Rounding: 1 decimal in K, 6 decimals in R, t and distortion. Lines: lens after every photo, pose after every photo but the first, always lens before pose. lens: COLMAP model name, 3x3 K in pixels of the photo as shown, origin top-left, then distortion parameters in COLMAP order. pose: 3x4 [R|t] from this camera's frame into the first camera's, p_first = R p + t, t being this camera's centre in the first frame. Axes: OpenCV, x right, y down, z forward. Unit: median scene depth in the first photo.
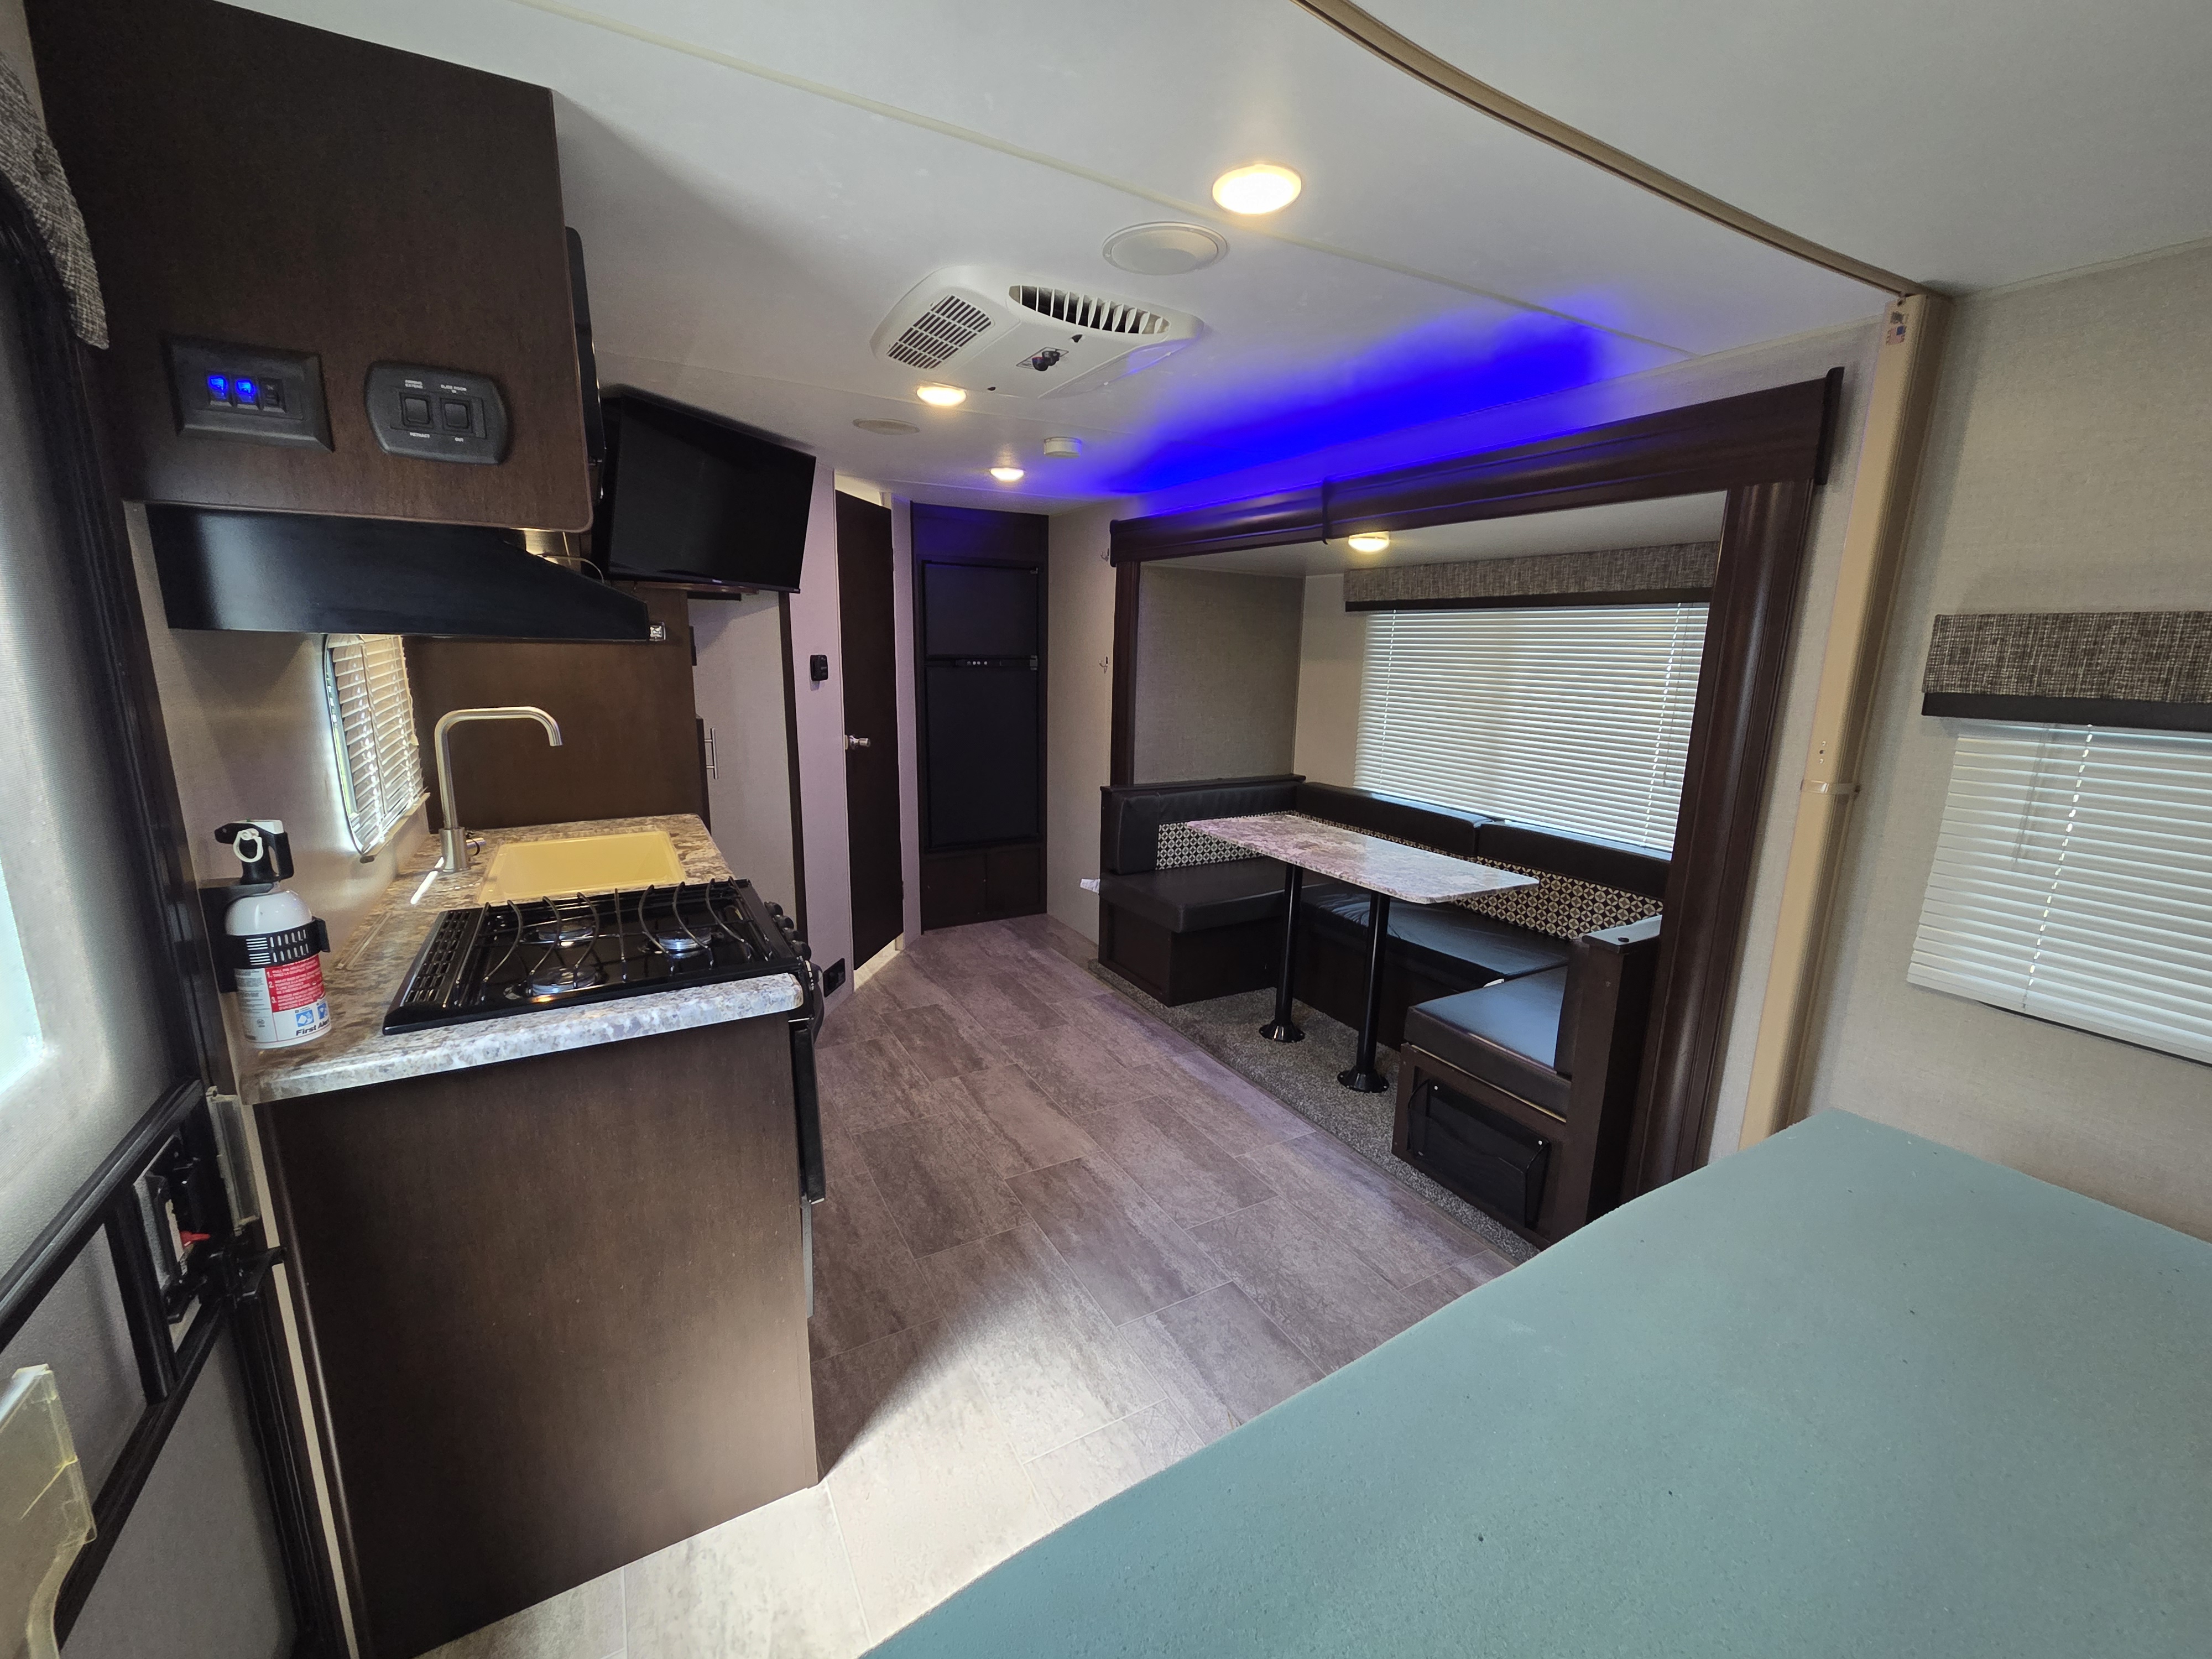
lens RADIAL K [[888.0, 0, 1111.8], [0, 888.0, 829.0], [0, 0, 1]] dist [0.001107, 0.000006]
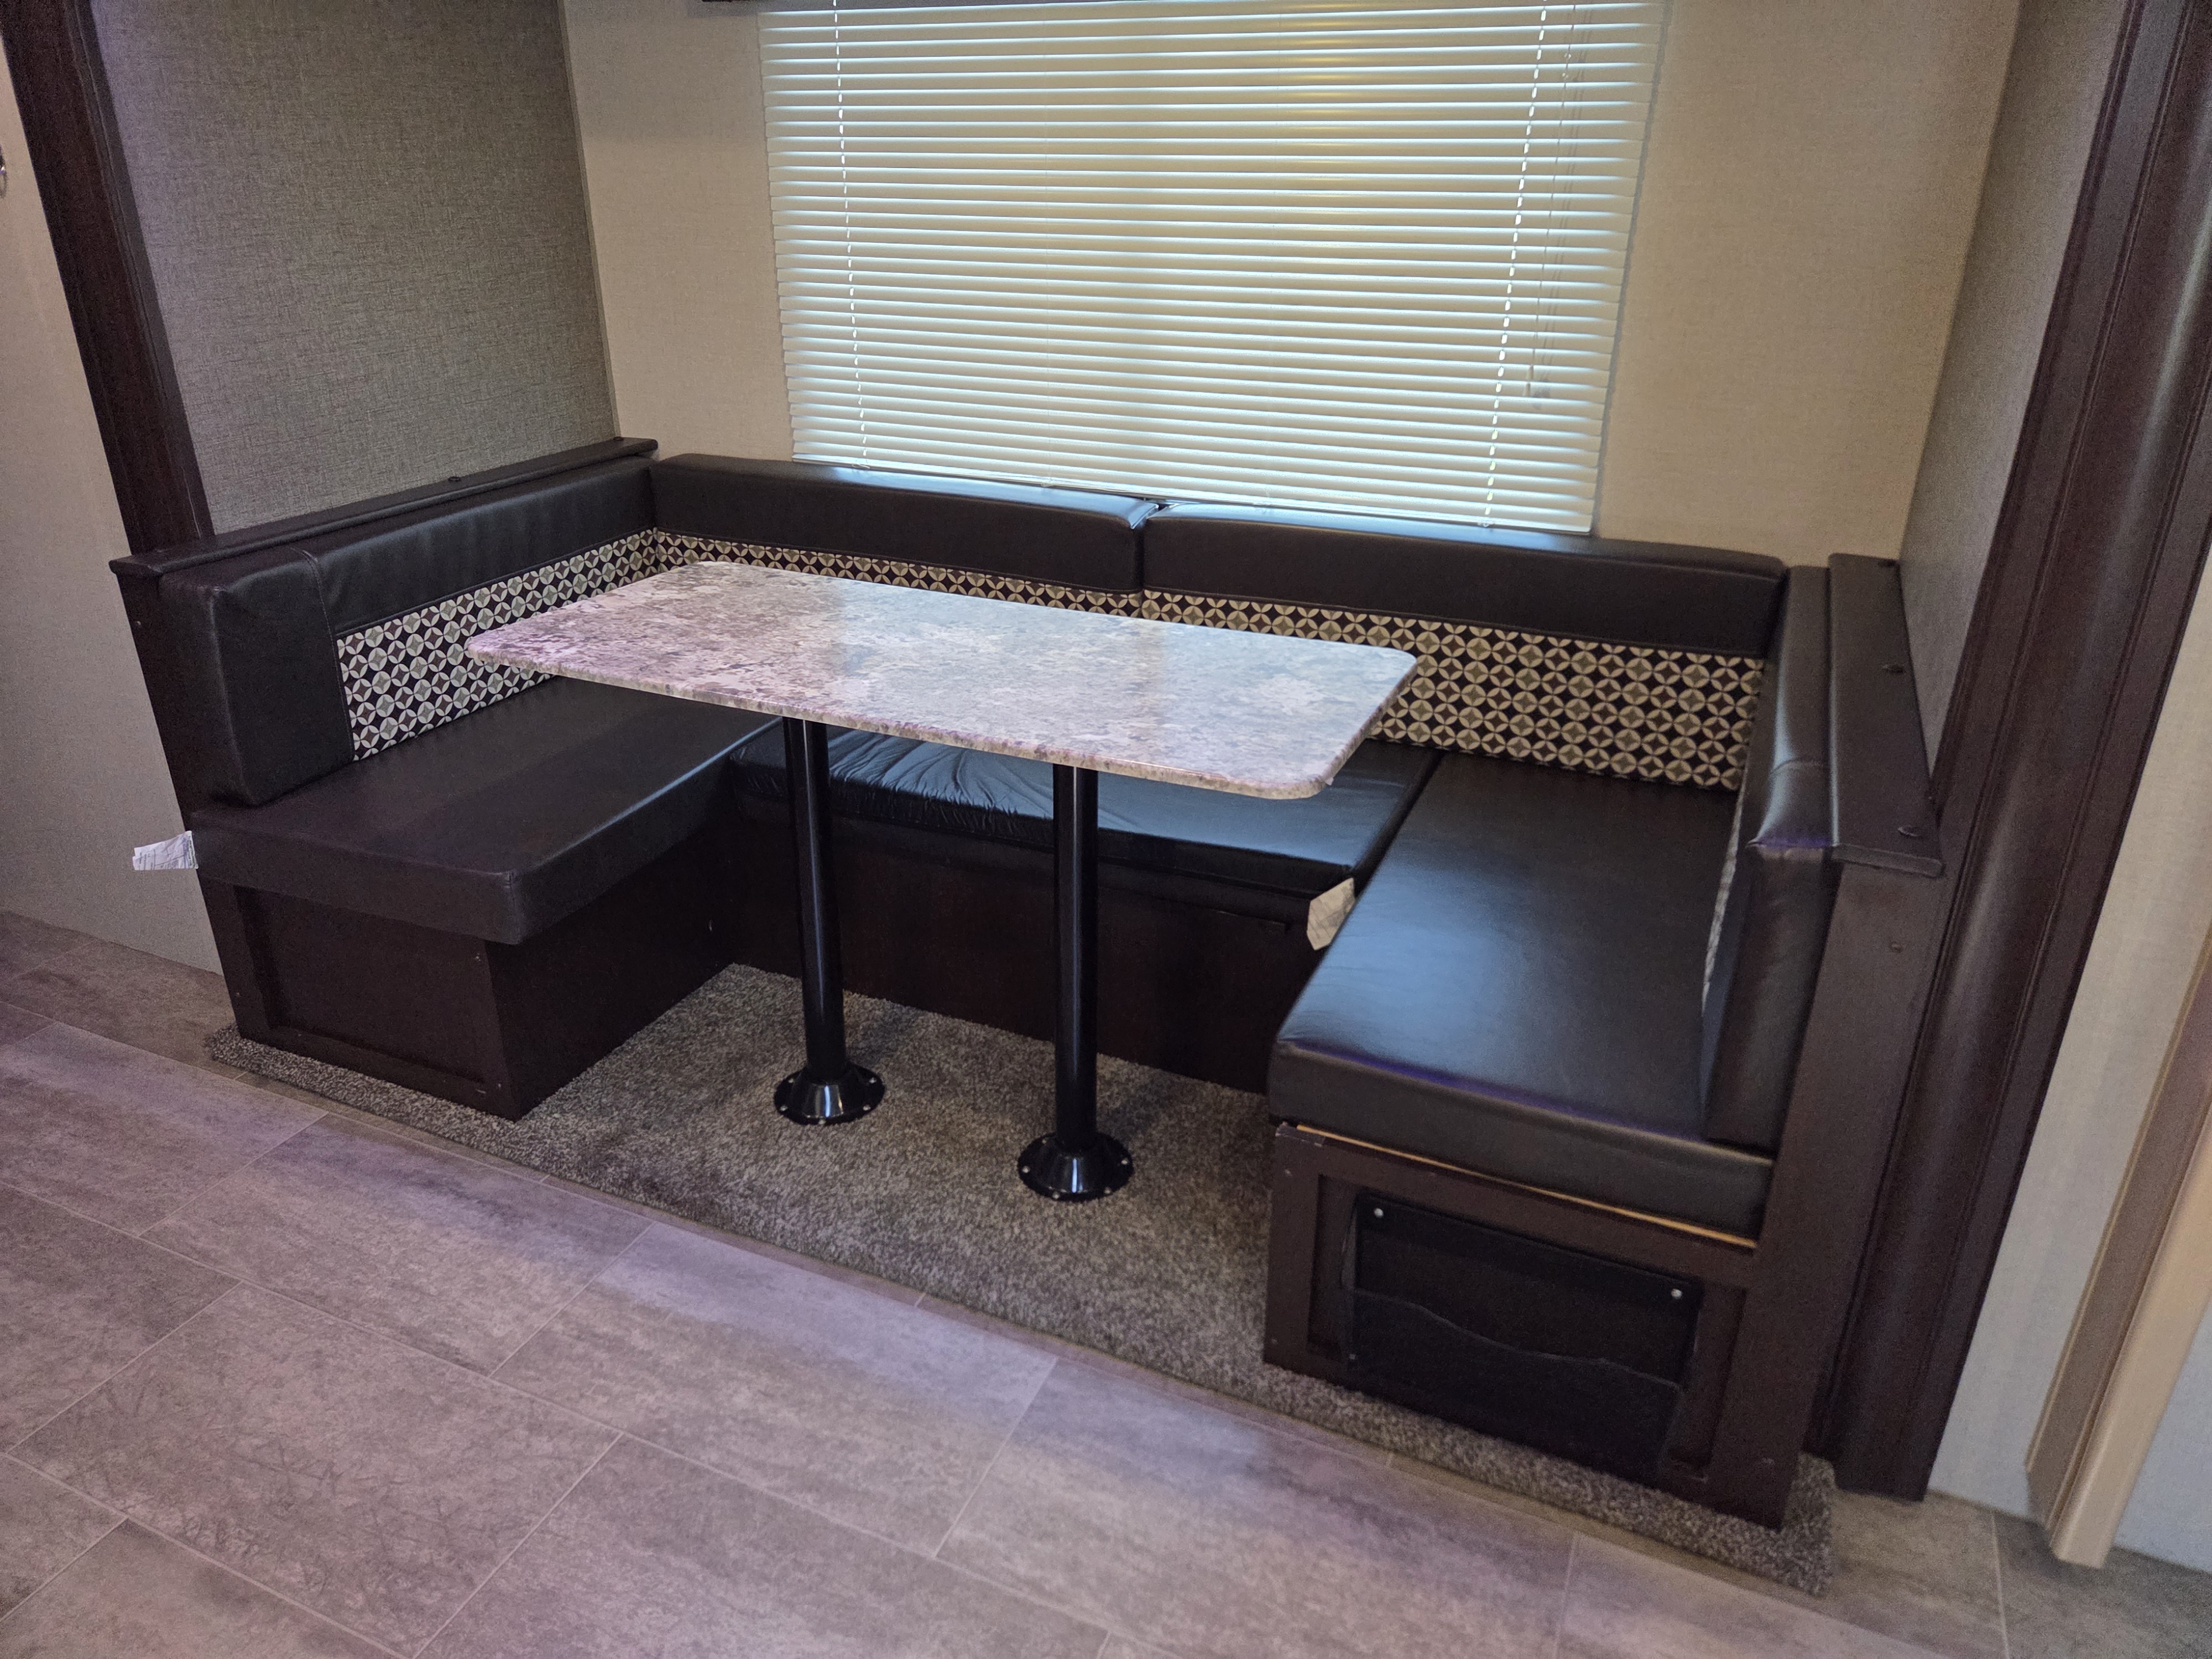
lens RADIAL K [[1502.9, 0, 1122.5], [0, 1502.9, 789.1], [0, 0, 1]] dist [0.026652, -0.023132]
pose [[0.796686, -0.257311, 0.546884, -0.046485], [0.134157, 0.957562, 0.255100, -0.065997], [-0.589316, -0.129867, 0.797397, 0.353514]]
